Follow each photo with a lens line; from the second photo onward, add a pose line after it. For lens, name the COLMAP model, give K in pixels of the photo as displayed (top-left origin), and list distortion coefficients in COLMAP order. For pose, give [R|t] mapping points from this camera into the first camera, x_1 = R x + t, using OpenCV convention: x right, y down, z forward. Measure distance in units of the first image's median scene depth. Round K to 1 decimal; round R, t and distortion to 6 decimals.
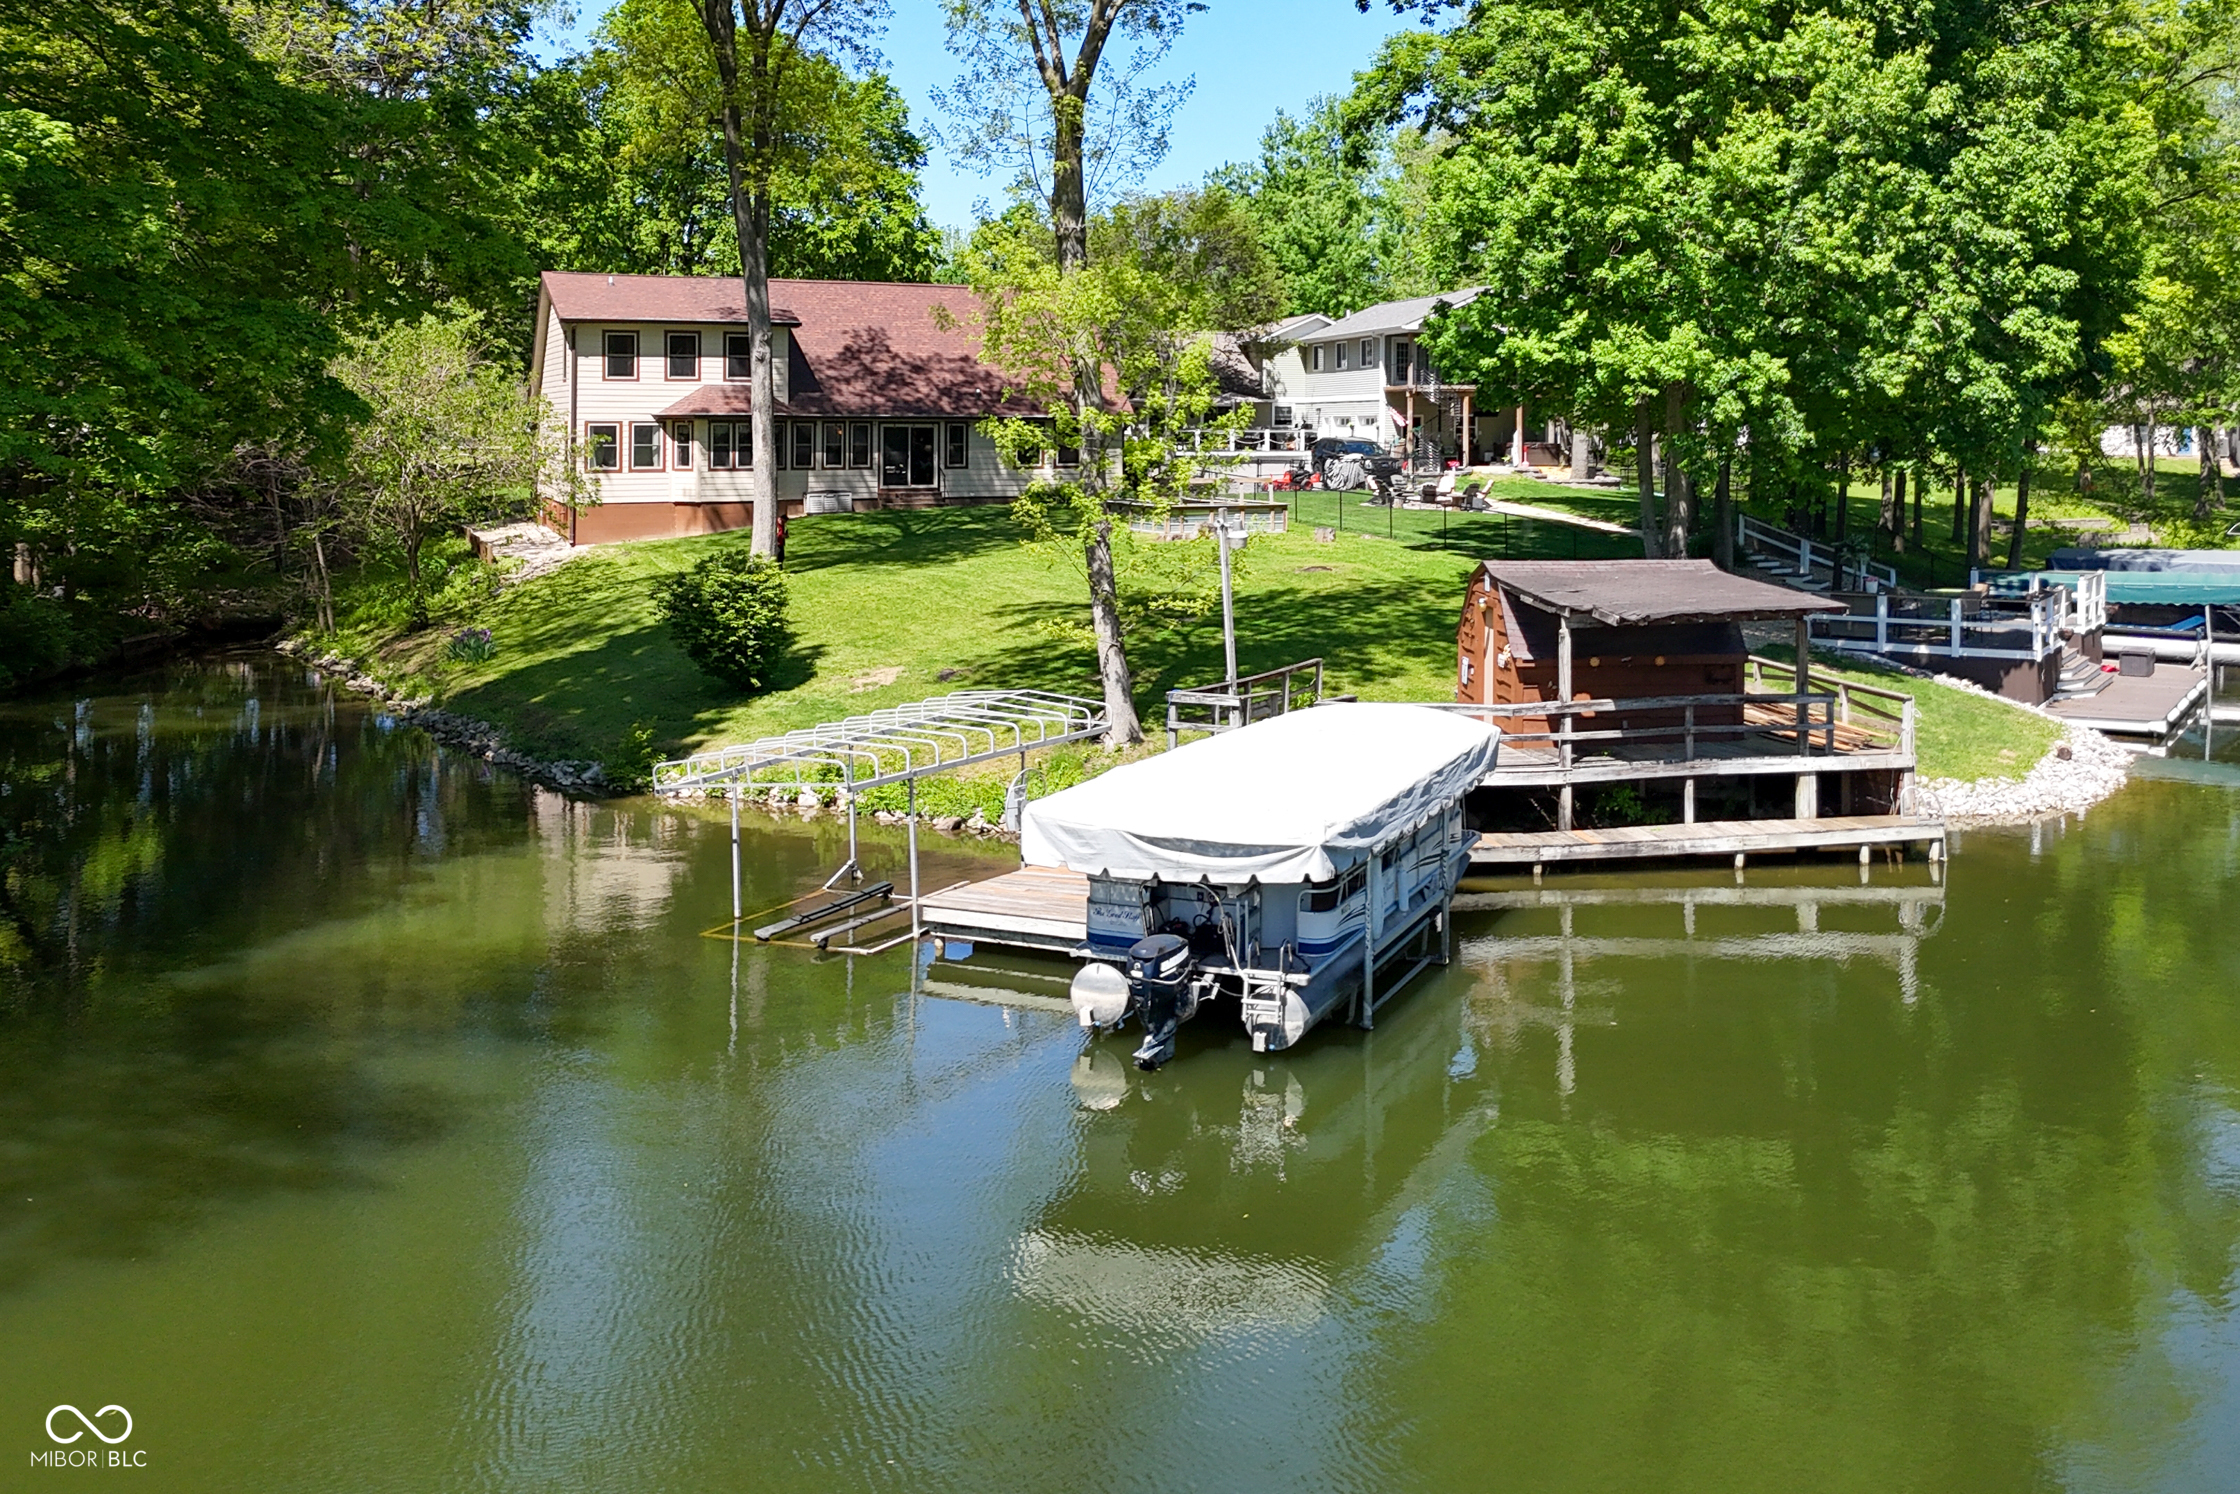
lens RADIAL K [[1646.9, 0, 1169.3], [0, 1646.9, 712.7], [0, 0, 1]] dist [0.057603, -0.061475]
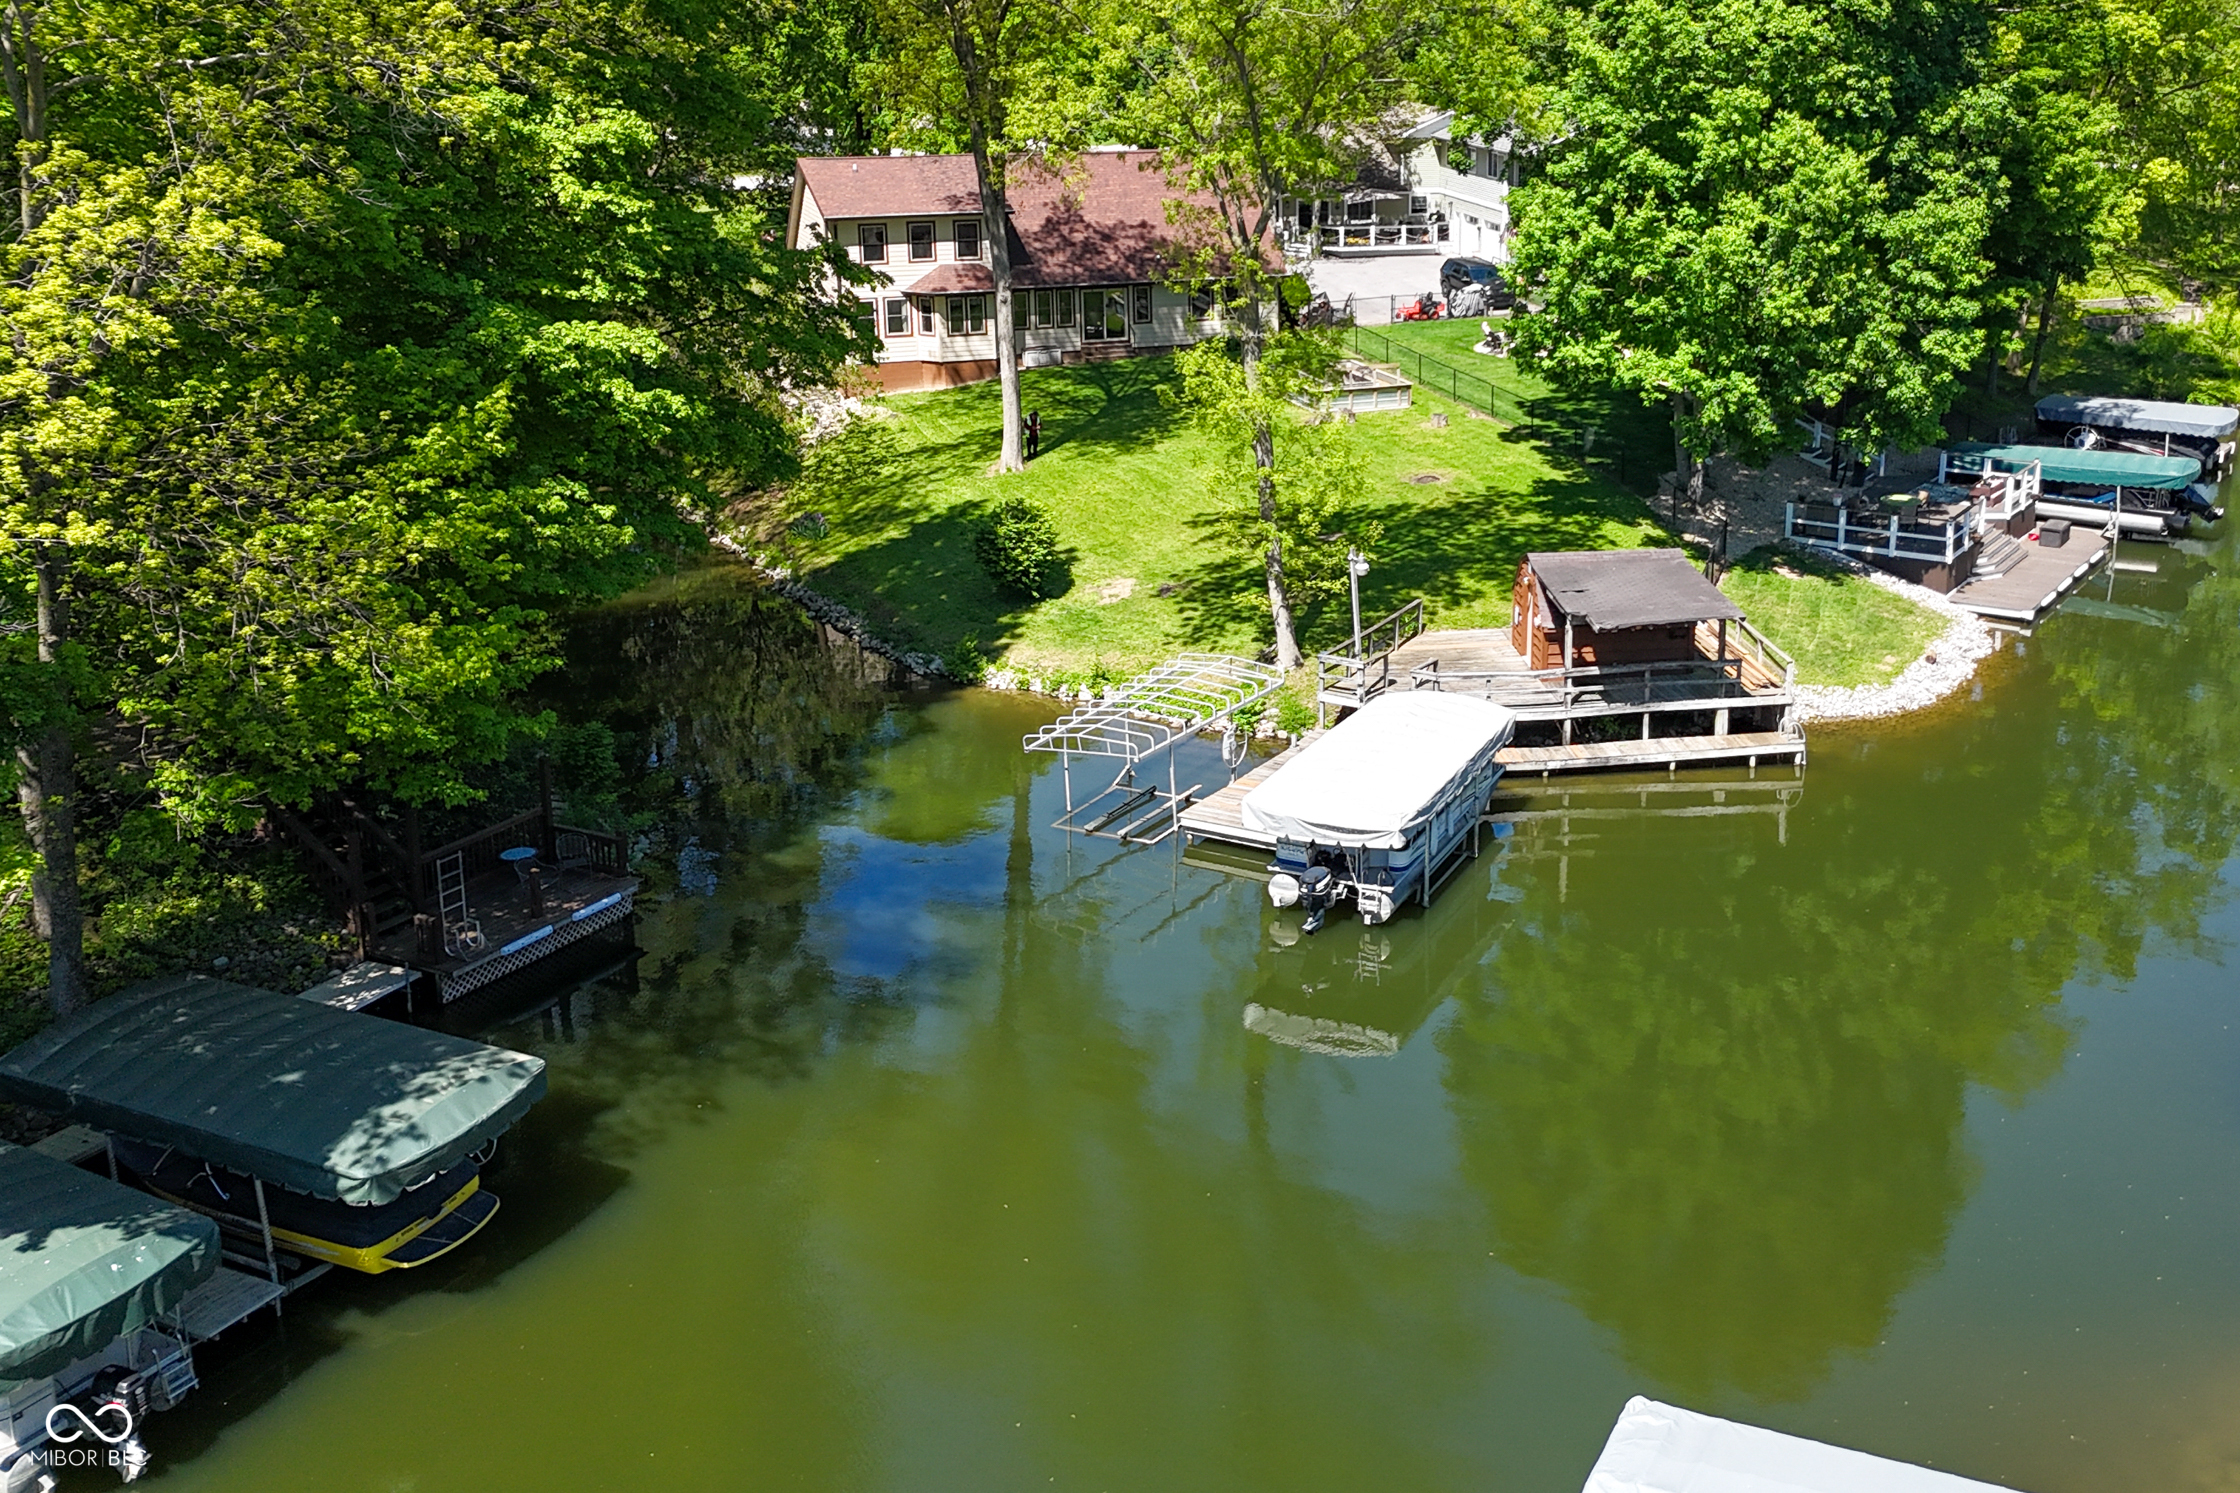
lens RADIAL K [[1646.9, 0, 1169.3], [0, 1646.9, 712.2], [0, 0, 1]] dist [0.057603, -0.061475]
pose [[0.995605, -0.010442, -0.093065, 0.002907], [0.031637, 0.972842, 0.229297, -0.268696], [0.088144, -0.231234, 0.968897, -0.463740]]
